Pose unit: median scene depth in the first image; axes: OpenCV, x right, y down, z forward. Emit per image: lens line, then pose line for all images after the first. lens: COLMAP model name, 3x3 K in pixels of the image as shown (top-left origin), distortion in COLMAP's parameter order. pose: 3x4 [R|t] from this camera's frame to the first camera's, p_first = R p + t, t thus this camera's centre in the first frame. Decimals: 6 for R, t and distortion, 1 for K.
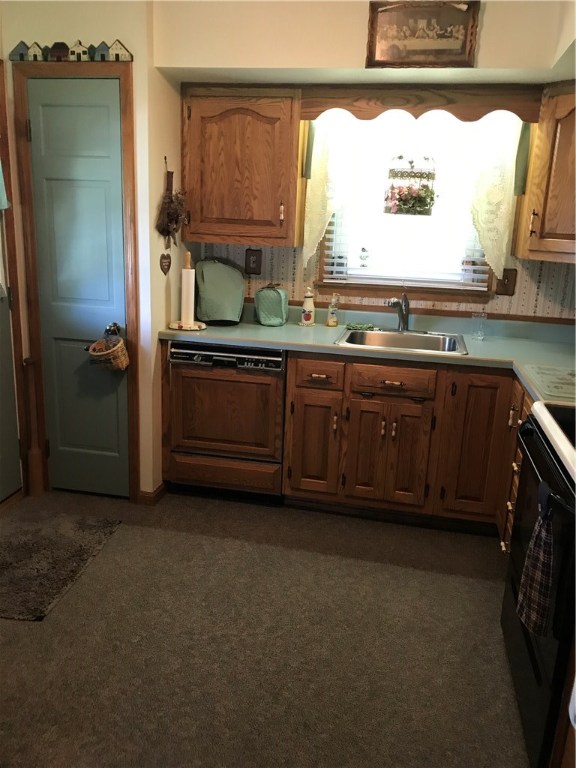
lens RADIAL K [[632.3, 0, 287.7], [0, 632.3, 382.2], [0, 0, 1]] dist [0.029878, -0.034999]
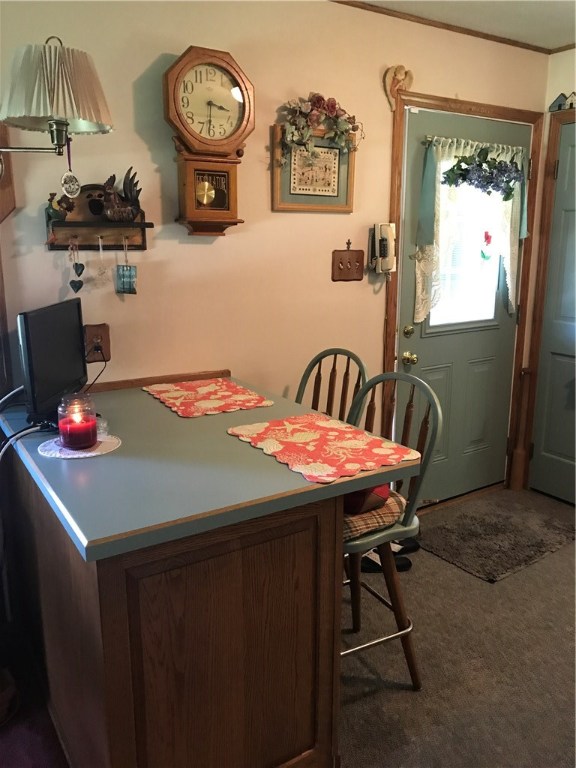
lens RADIAL K [[632.3, 0, 289.2], [0, 632.3, 383.5], [0, 0, 1]] dist [0.029878, -0.034999]
pose [[0.698364, 0.123496, -0.705008, 0.108242], [-0.151352, 0.988208, 0.023179, 0.029682], [0.699557, 0.090516, 0.708821, -0.108701]]
